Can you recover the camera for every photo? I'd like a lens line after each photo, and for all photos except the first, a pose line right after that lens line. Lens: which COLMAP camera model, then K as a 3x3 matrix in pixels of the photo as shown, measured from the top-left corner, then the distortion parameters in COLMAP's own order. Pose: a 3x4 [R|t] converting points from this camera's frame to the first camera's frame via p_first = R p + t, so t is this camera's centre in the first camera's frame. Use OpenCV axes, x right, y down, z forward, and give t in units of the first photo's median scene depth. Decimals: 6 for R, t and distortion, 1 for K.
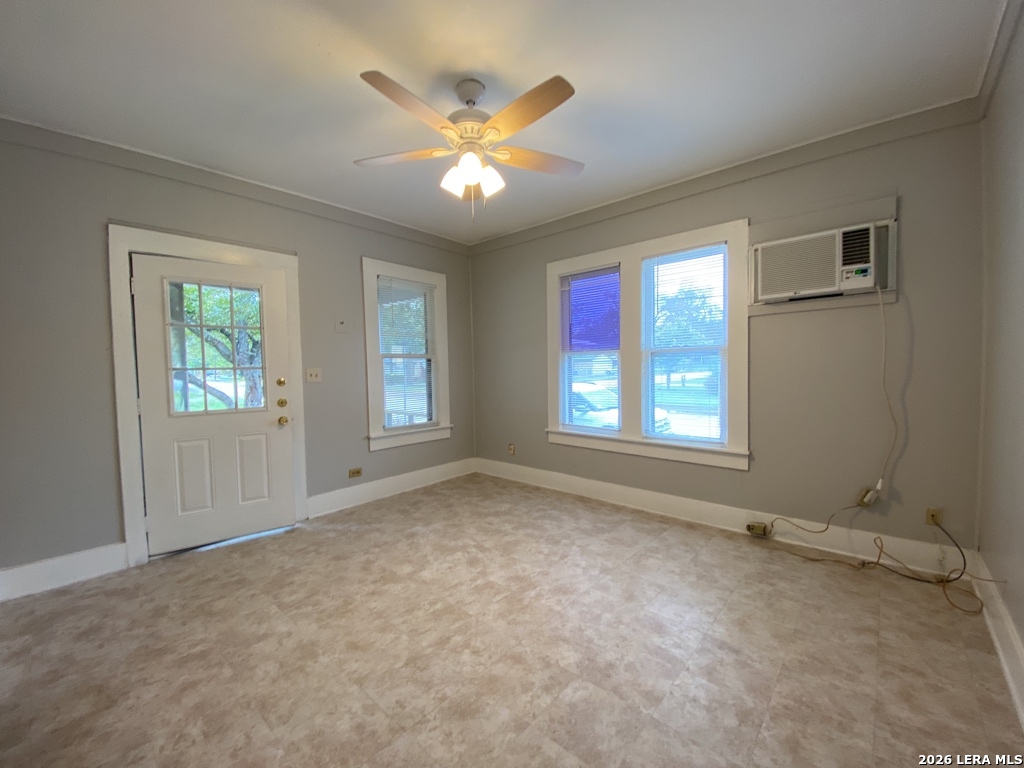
lens RADIAL K [[413.0, 0, 509.1], [0, 413.0, 388.5], [0, 0, 1]] dist [0.040140, -0.026738]
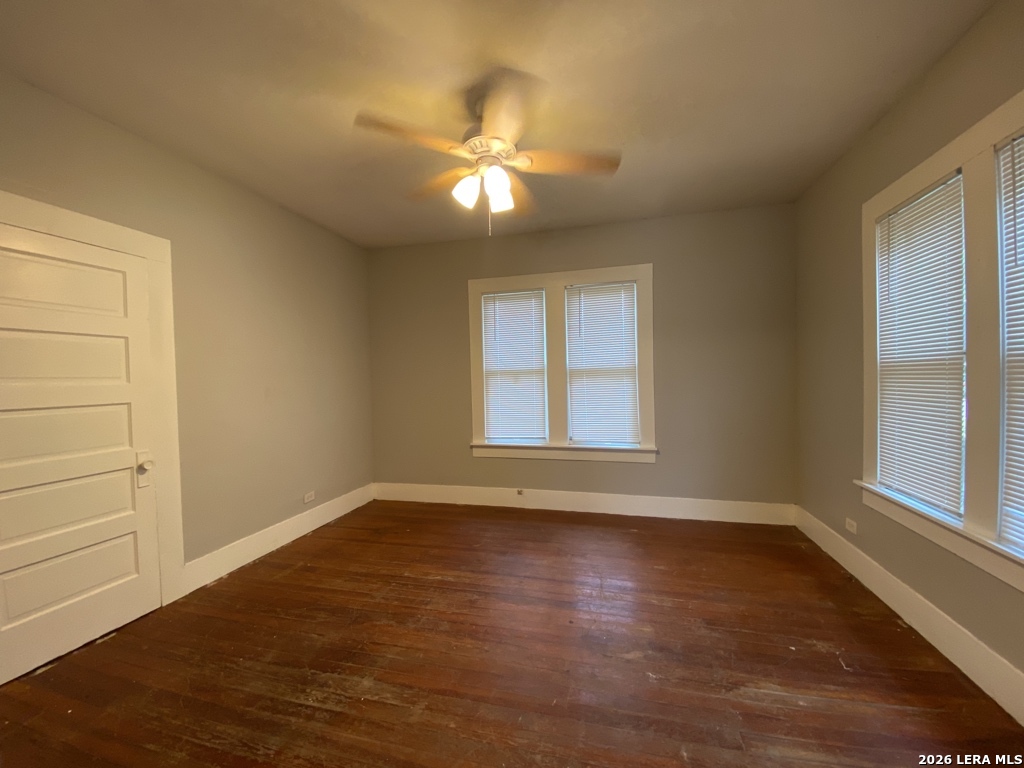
lens RADIAL K [[401.6, 0, 522.5], [0, 401.6, 383.8], [0, 0, 1]] dist [0.039109, -0.023519]
pose [[0.895503, -0.014493, 0.444820, -0.362075], [0.034493, 0.998724, -0.036899, -0.011072], [-0.443717, 0.048386, 0.894860, 0.102720]]
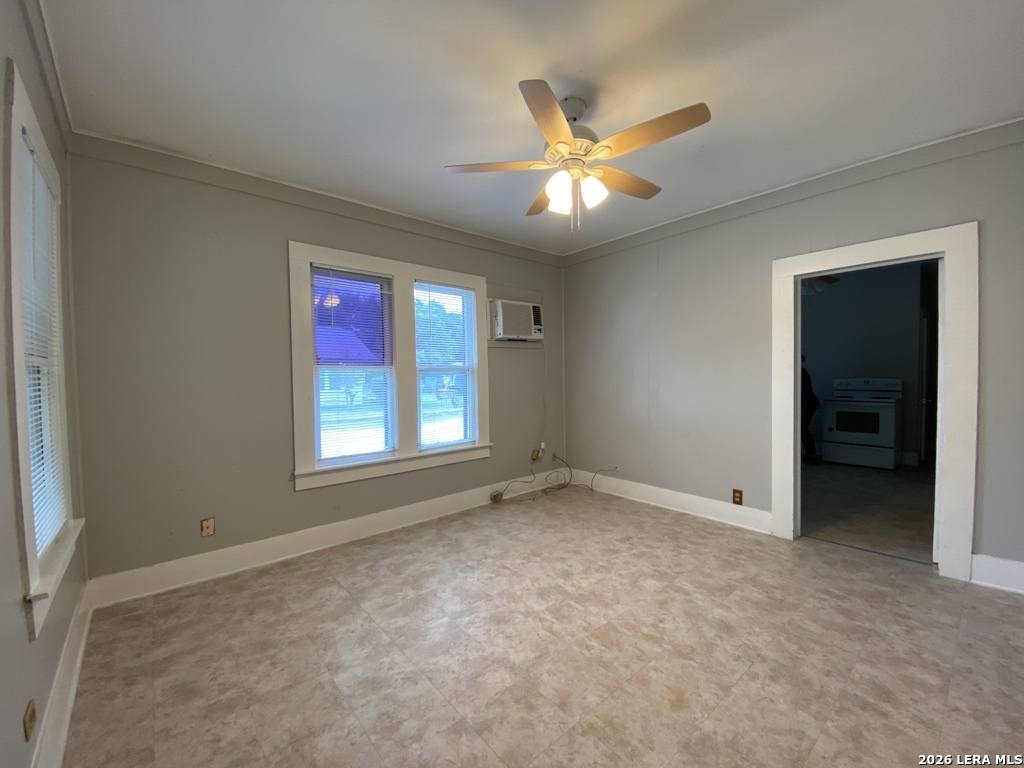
lens RADIAL K [[413.0, 0, 509.1], [0, 413.0, 388.5], [0, 0, 1]] dist [0.040140, -0.026738]
pose [[0.139405, -0.017304, 0.990084, -0.894192], [0.064394, 0.997889, 0.008373, -0.045477], [-0.988140, 0.062588, 0.140225, 0.833565]]
